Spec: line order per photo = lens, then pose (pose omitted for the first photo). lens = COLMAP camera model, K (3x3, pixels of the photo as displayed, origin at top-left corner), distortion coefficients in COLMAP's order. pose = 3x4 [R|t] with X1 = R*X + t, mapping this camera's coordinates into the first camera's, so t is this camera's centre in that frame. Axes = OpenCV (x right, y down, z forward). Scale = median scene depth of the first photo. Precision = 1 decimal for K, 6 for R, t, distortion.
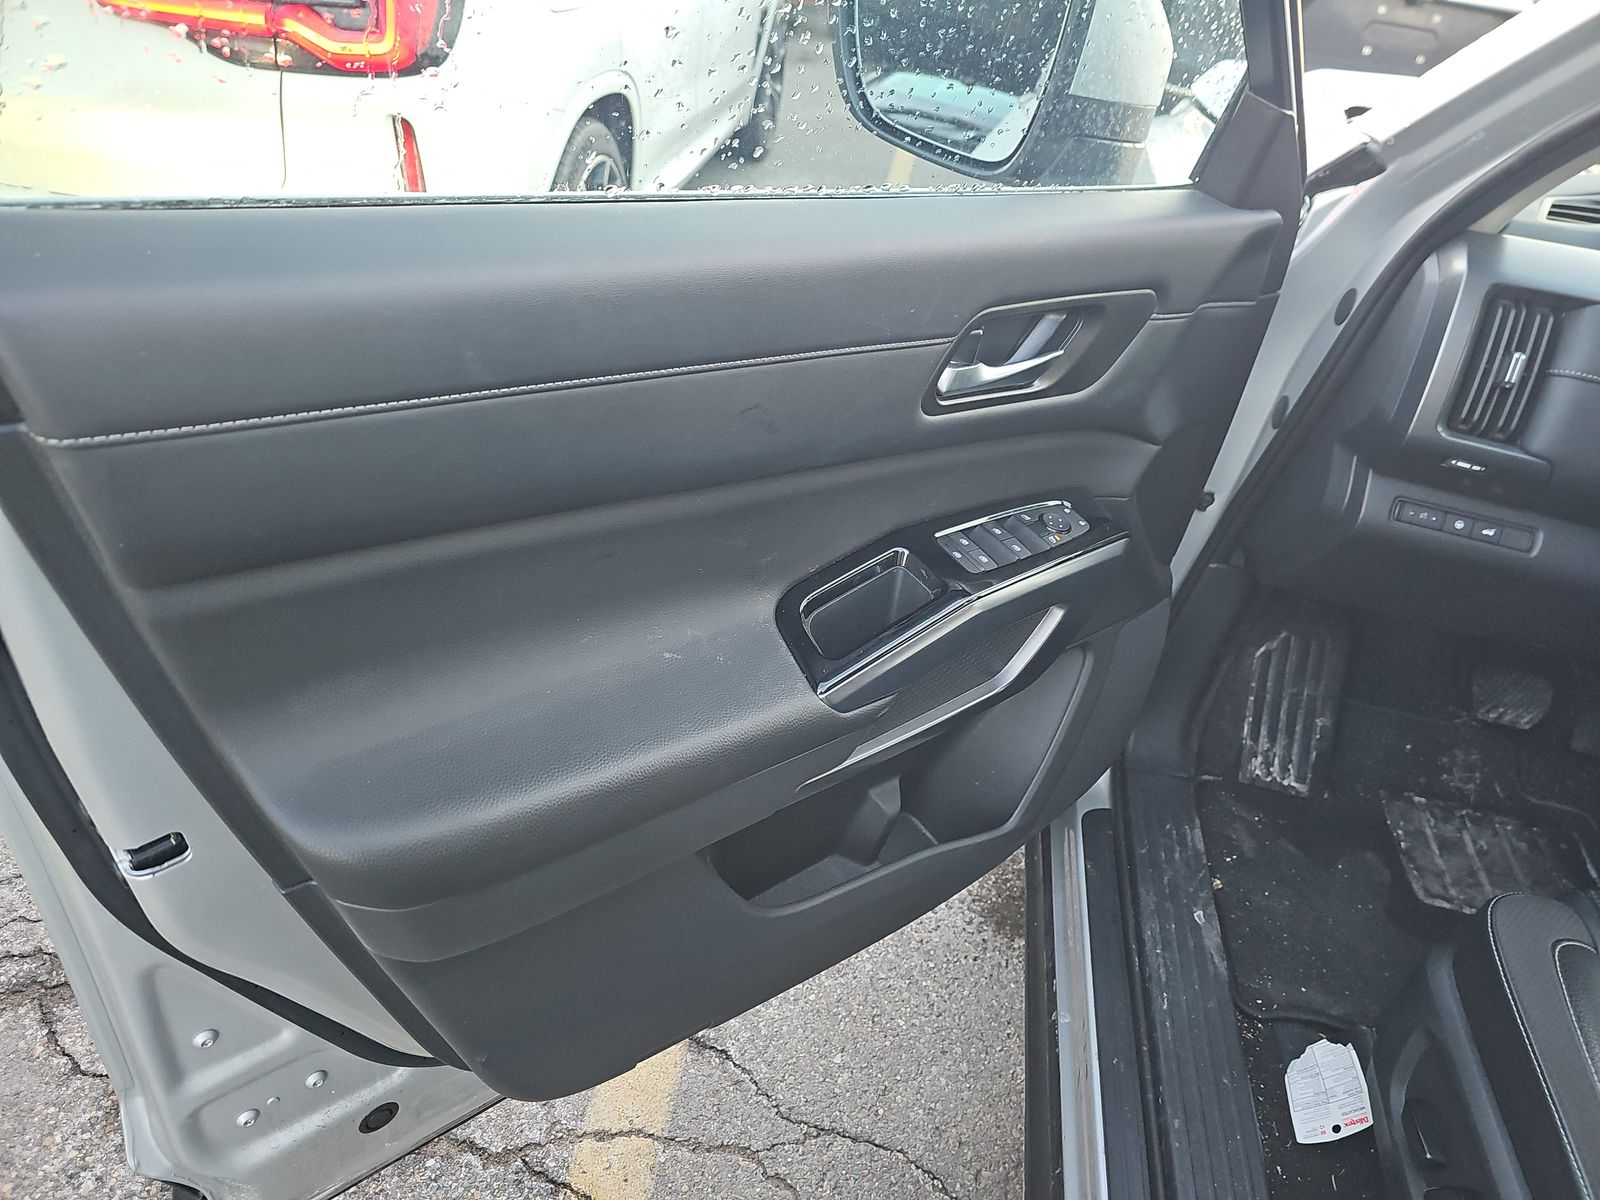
lens RADIAL K [[1054.0, 0, 809.1], [0, 1054.0, 611.1], [0, 0, 1]] dist [0.010323, -0.013345]
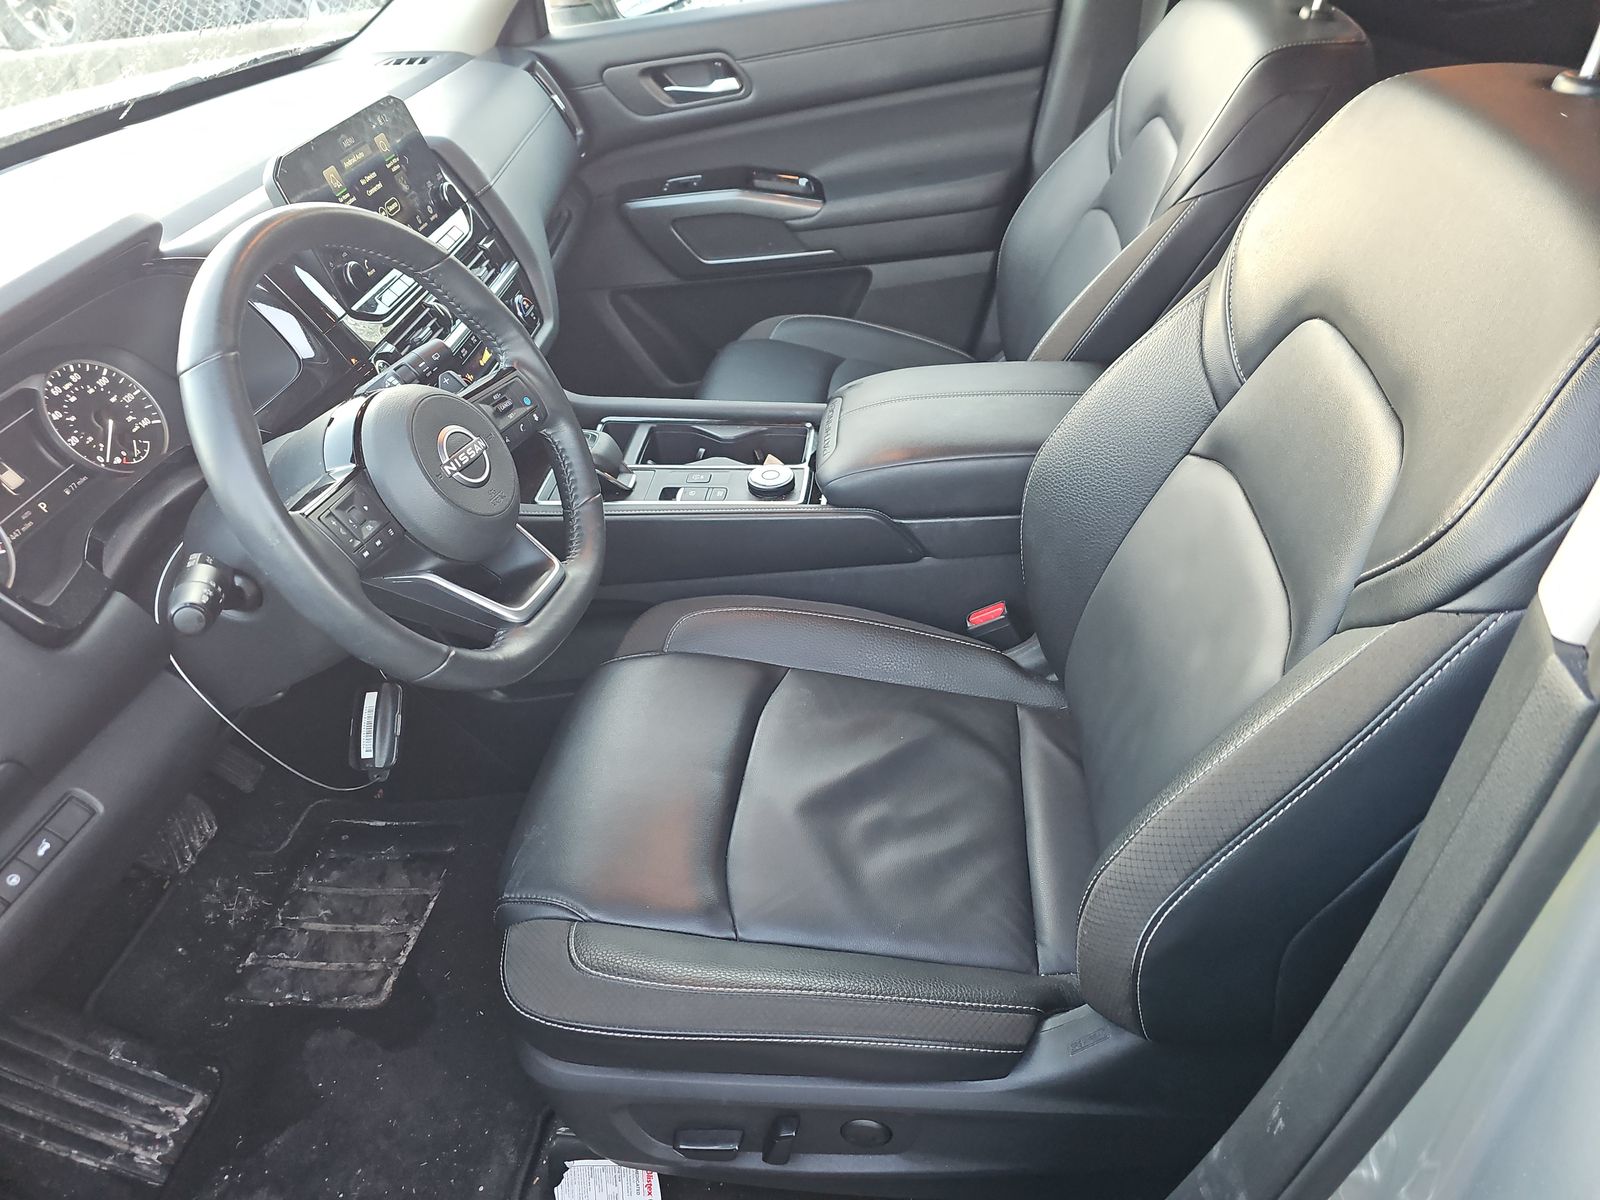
lens RADIAL K [[1054.0, 0, 804.4], [0, 1054.0, 591.3], [0, 0, 1]] dist [0.010323, -0.013345]
pose [[-0.084916, -0.694070, 0.714882, 0.133956], [0.685167, 0.480241, 0.547646, -0.130946], [-0.723420, 0.536317, 0.434773, 0.139285]]
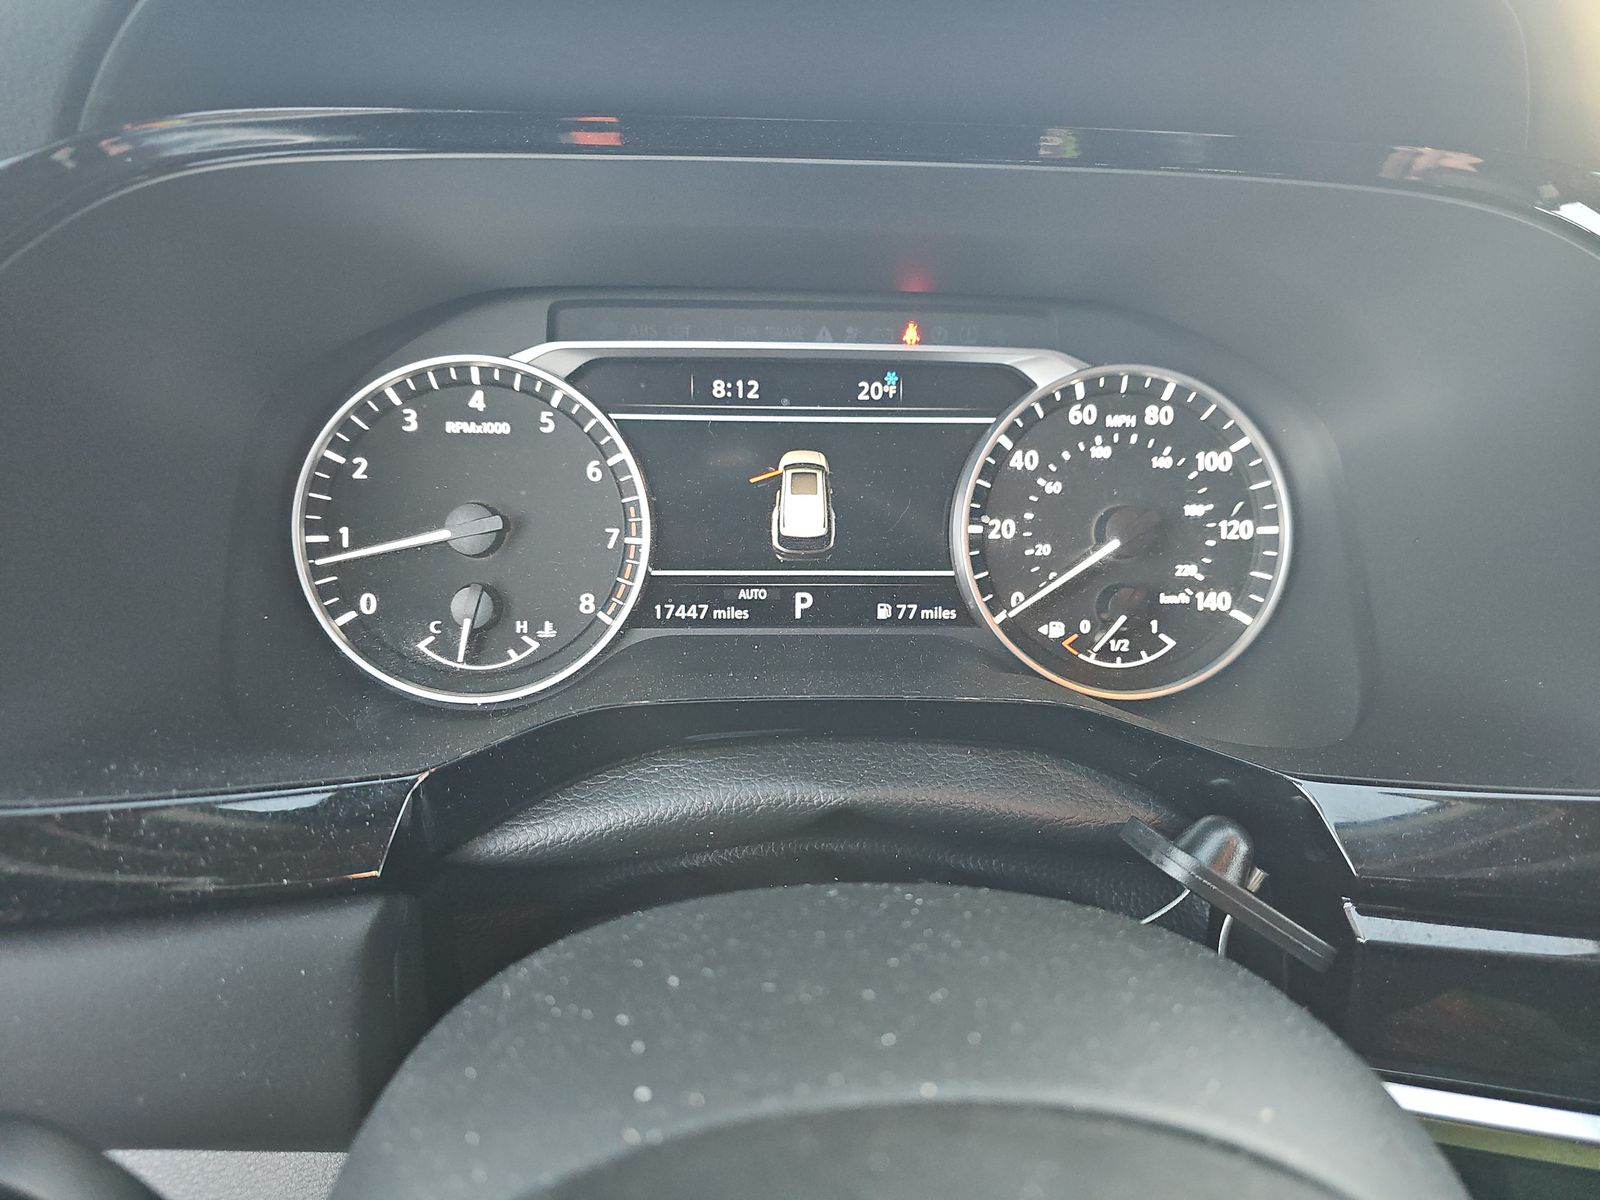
lens RADIAL K [[1054.0, 0, 799.8], [0, 1054.0, 588.6], [0, 0, 1]] dist [0.010323, -0.013345]
pose [[0.970734, -0.193670, 0.142012, 0.594058], [0.216183, 0.962224, -0.165499, -0.085376], [-0.104595, 0.191356, 0.975932, 0.446181]]
